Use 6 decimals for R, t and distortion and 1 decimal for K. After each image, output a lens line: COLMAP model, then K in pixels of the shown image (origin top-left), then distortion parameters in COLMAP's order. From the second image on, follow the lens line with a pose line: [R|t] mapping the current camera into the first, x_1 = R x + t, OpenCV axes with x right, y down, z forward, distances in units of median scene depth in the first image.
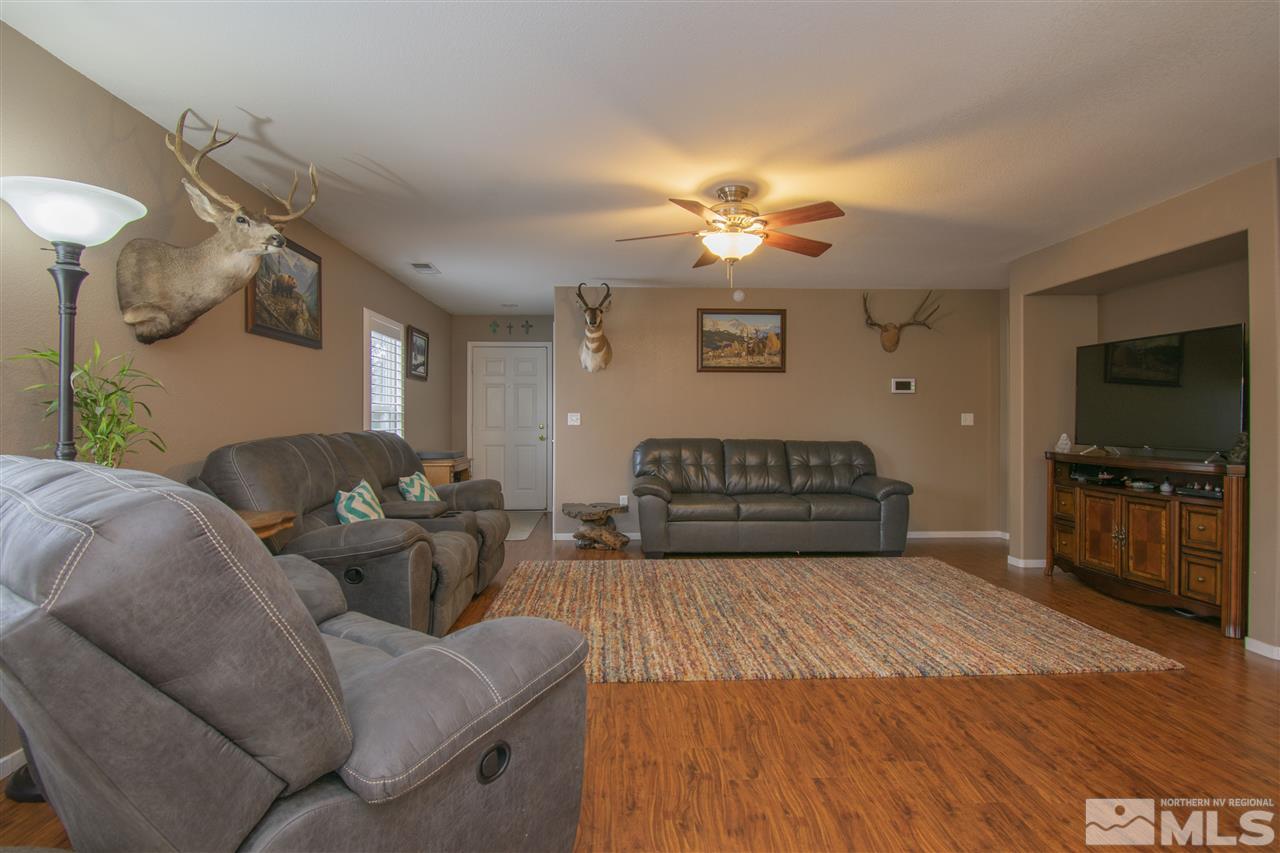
lens RADIAL K [[640.2, 0, 636.2], [0, 640.2, 418.6], [0, 0, 1]] dist [0.000940, -0.019729]
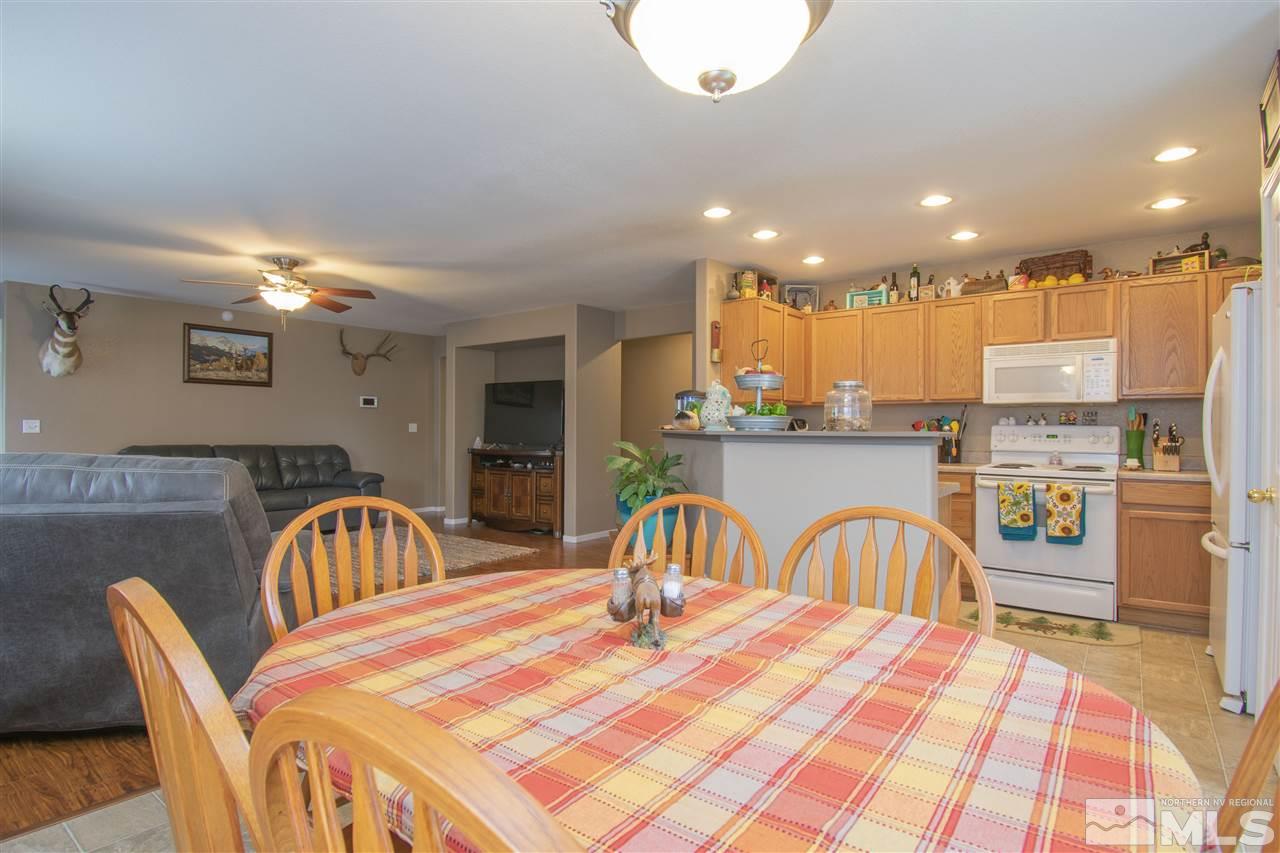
lens RADIAL K [[640.2, 0, 636.2], [0, 640.2, 418.6], [0, 0, 1]] dist [0.000940, -0.019729]
pose [[0.638787, 0.012825, 0.769277, -0.291079], [-0.003770, 0.999901, -0.013540, -0.001919], [-0.769374, 0.005749, 0.638772, -0.310970]]
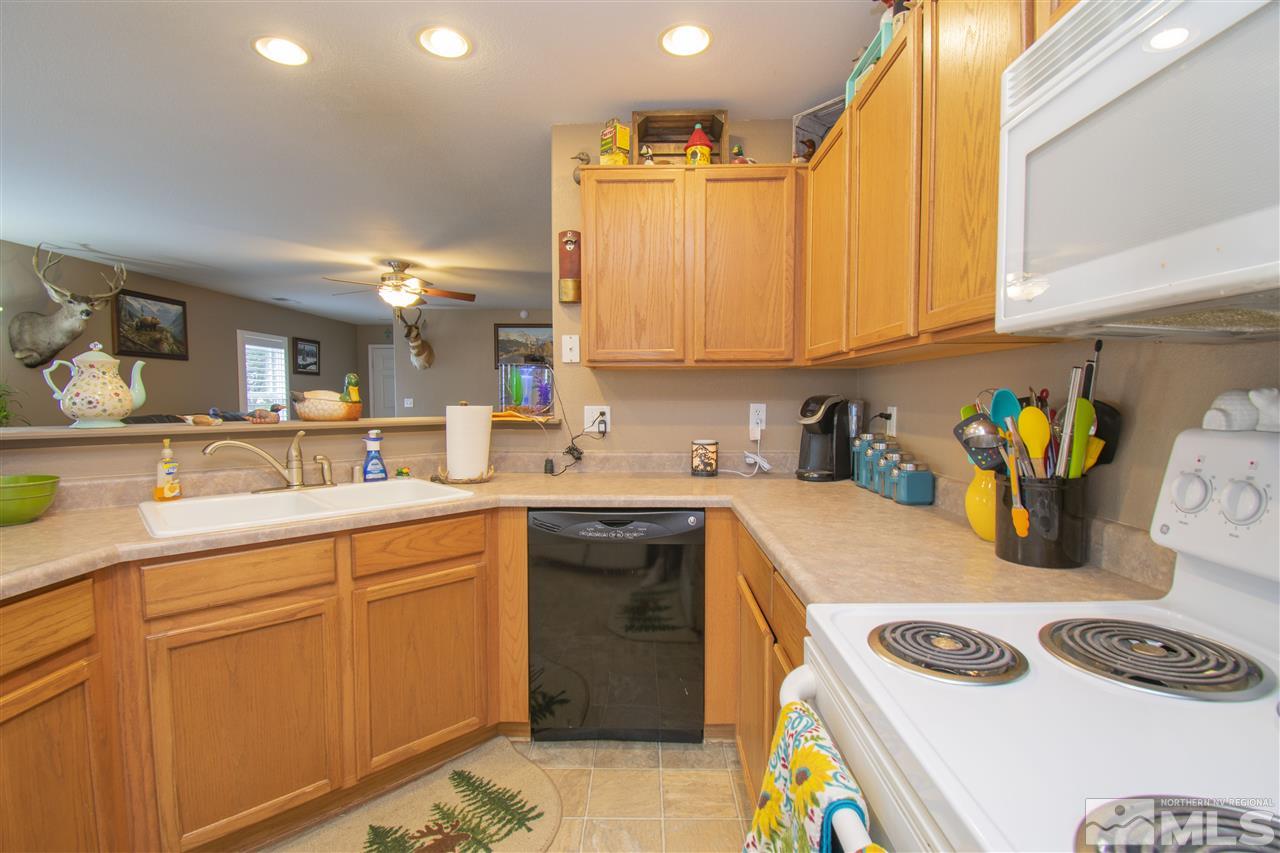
lens RADIAL K [[576.7, 0, 640.0], [0, 576.7, 426.5], [0, 0, 1]] dist [0.001319, -0.017997]
pose [[0.998564, 0.002498, -0.053518, 0.587877], [0.000295, 0.998641, 0.052113, -0.016775], [0.053576, -0.052054, 0.997206, -0.300651]]
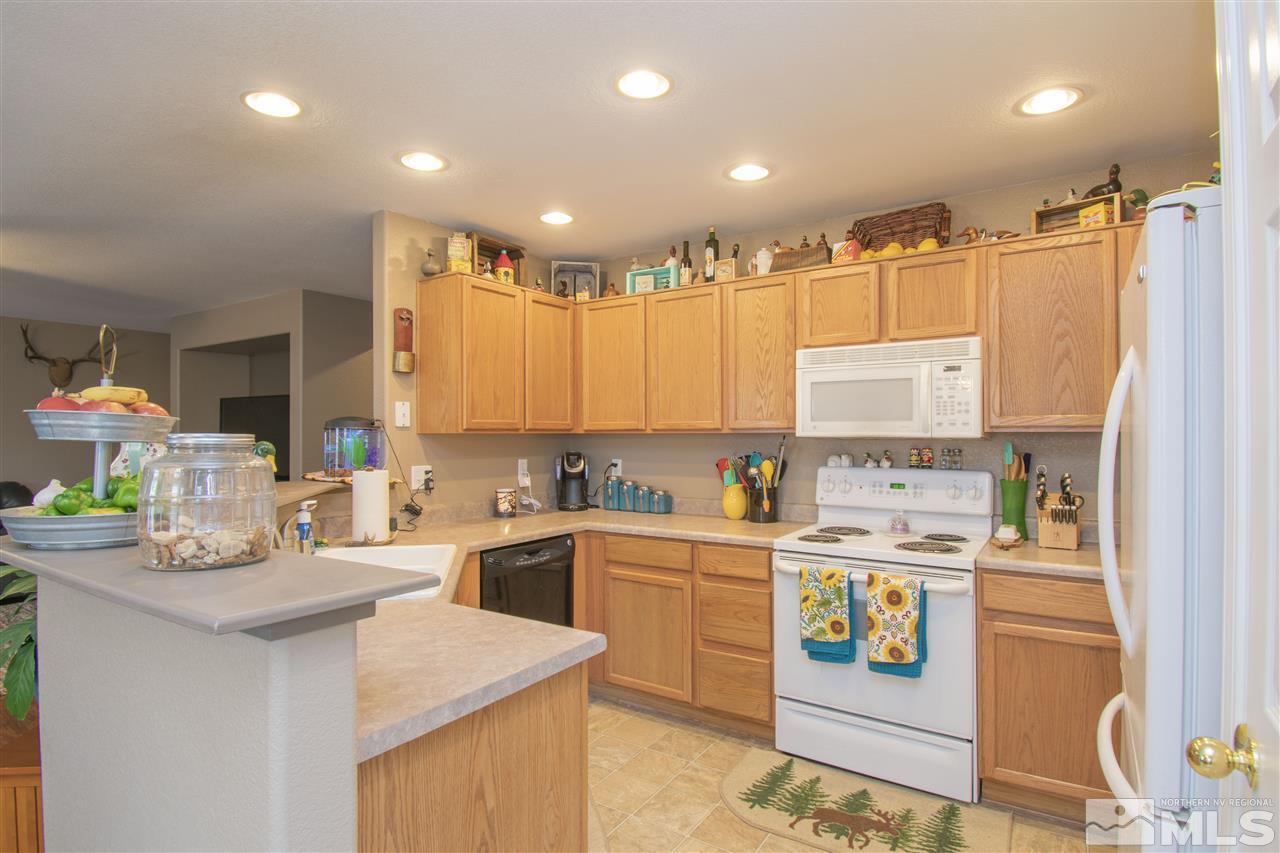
lens RADIAL K [[653.1, 0, 641.4], [0, 653.1, 421.2], [0, 0, 1]] dist [0.005562, -0.019813]
pose [[0.576297, 0.015262, 0.817098, 0.127713], [0.002177, 0.999793, -0.020210, -0.038441], [-0.817238, 0.013426, 0.576144, -0.342175]]
